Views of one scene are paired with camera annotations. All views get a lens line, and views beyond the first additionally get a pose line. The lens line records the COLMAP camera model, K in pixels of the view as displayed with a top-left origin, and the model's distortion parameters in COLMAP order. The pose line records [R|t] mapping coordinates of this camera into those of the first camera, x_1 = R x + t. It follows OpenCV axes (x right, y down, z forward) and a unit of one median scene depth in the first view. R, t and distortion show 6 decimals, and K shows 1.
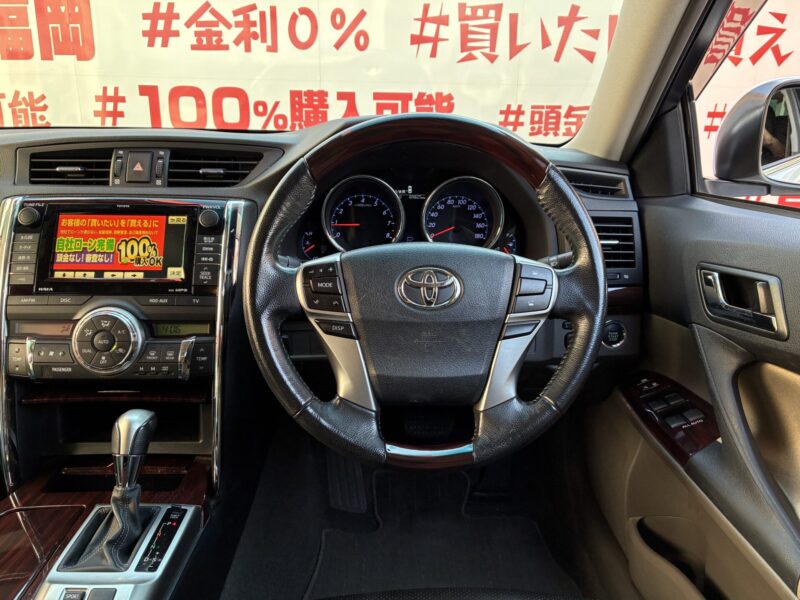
lens RADIAL K [[612.0, 0, 400.0], [0, 612.0, 300.0], [0, 0, 1]] dist [0.012359, 0.000306]
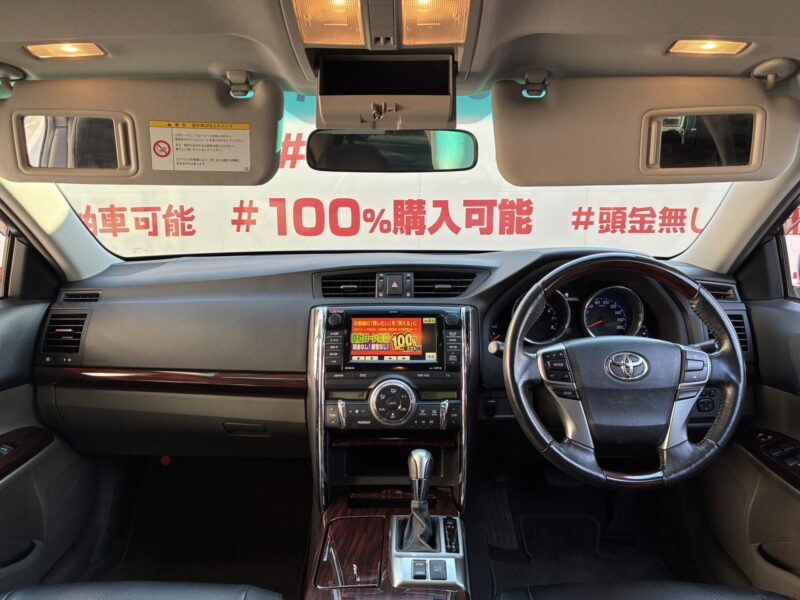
lens RADIAL K [[597.7, 0, 400.0], [0, 597.7, 300.0], [0, 0, 1]] dist [0.052837, -0.071673]
pose [[0.998362, -0.011125, -0.056114, -0.359235], [0.003844, 0.991739, -0.128213, 0.005341], [0.057076, 0.127788, 0.990158, -0.453356]]
